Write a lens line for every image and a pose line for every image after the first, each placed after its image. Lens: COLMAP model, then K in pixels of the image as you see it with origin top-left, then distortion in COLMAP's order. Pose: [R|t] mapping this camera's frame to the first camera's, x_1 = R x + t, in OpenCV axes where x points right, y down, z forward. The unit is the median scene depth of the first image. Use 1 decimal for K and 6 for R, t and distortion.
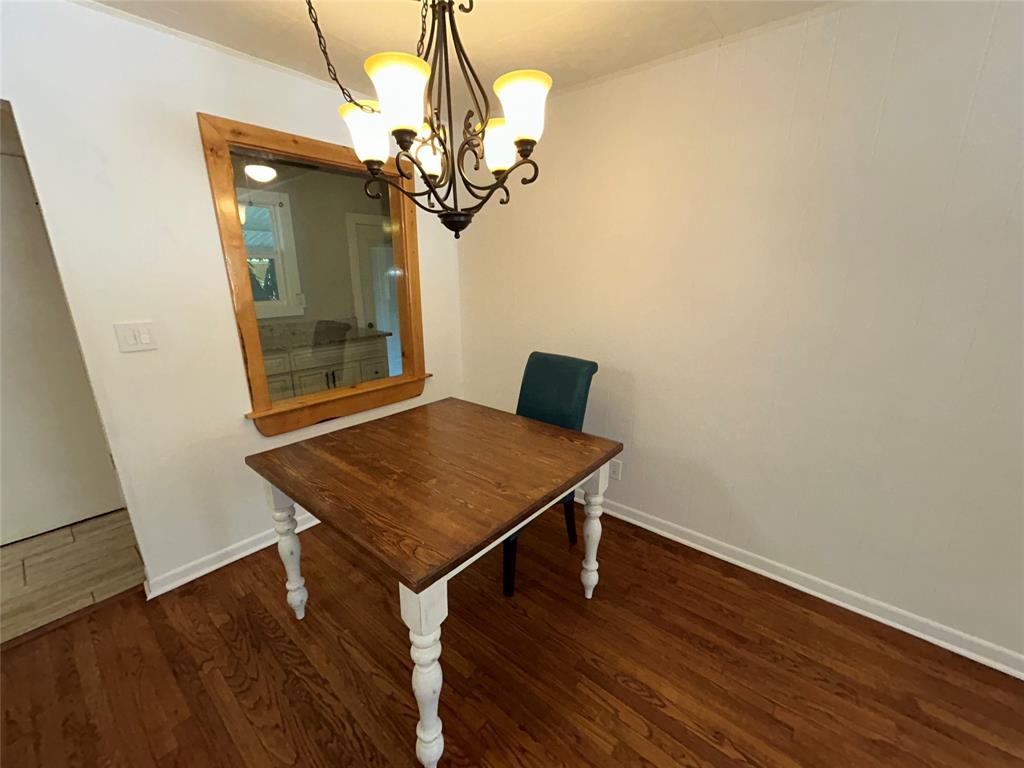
lens RADIAL K [[415.5, 0, 512.7], [0, 415.5, 385.8], [0, 0, 1]] dist [0.001288, 0.000031]
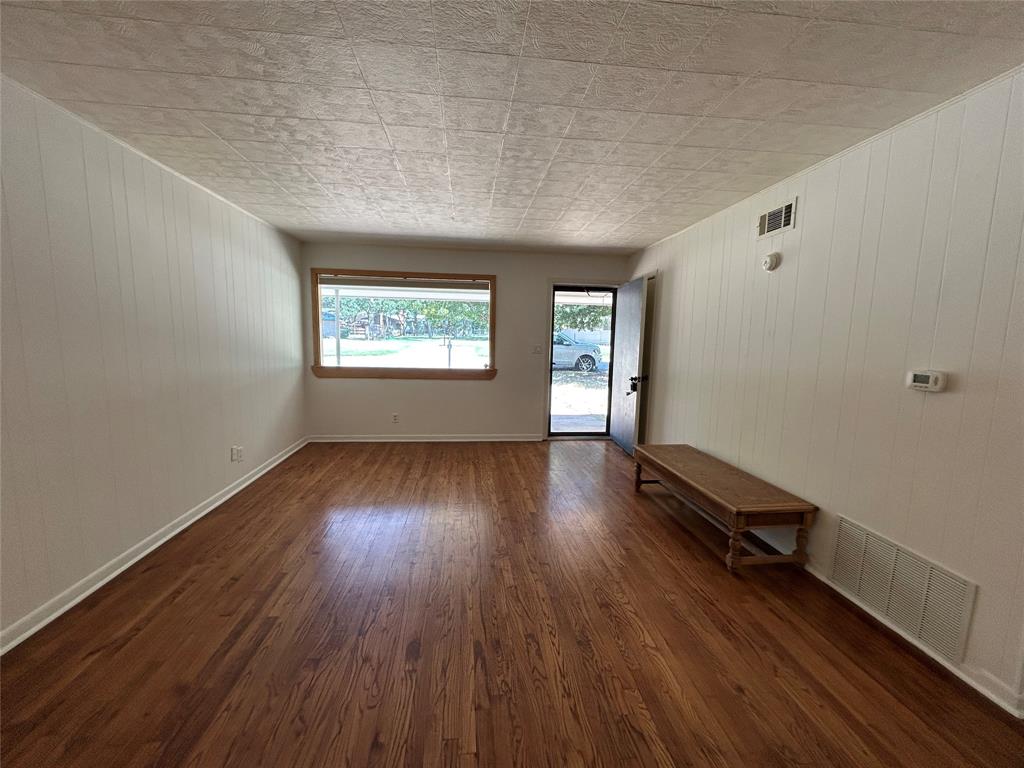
lens RADIAL K [[415.5, 0, 509.6], [0, 415.5, 383.6], [0, 0, 1]] dist [0.001288, 0.000031]
pose [[-0.719531, -0.098636, 0.687419, -0.382285], [0.165520, 0.936977, 0.307696, -0.079765], [-0.674446, 0.335178, -0.657858, 0.477546]]
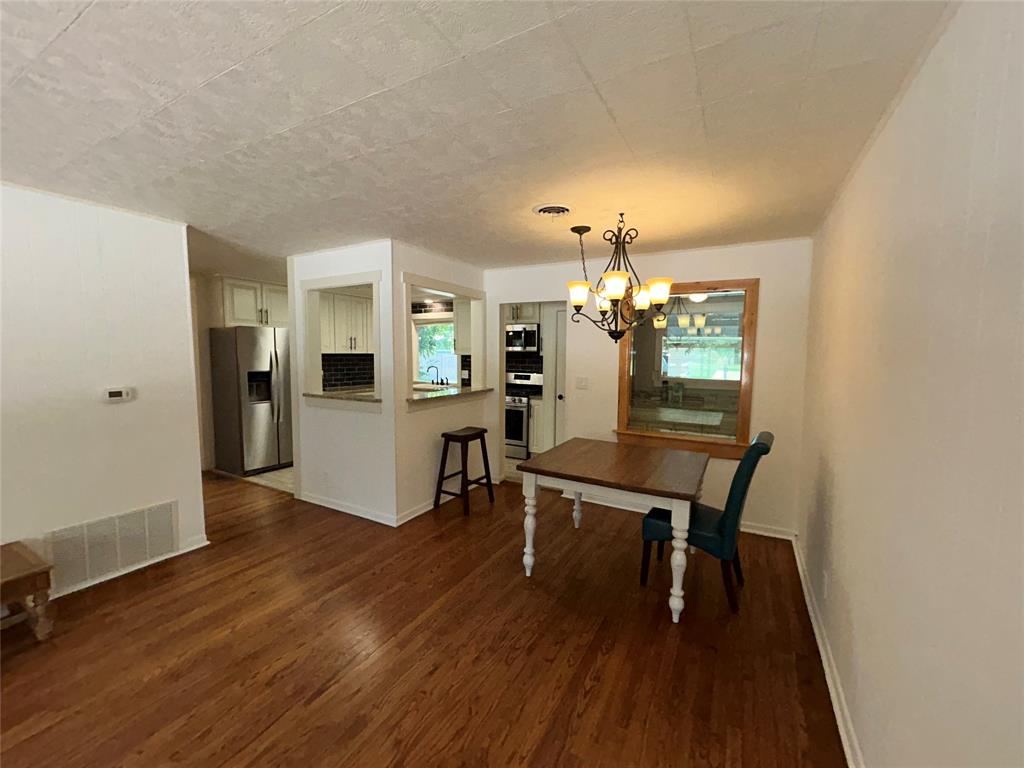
lens RADIAL K [[415.5, 0, 511.1], [0, 415.5, 387.6], [0, 0, 1]] dist [0.001288, 0.000031]
pose [[0.186156, 0.089682, -0.978419, 1.294552], [-0.272573, 0.961451, 0.036266, -0.065803], [0.943954, 0.259940, 0.203425, 0.134428]]
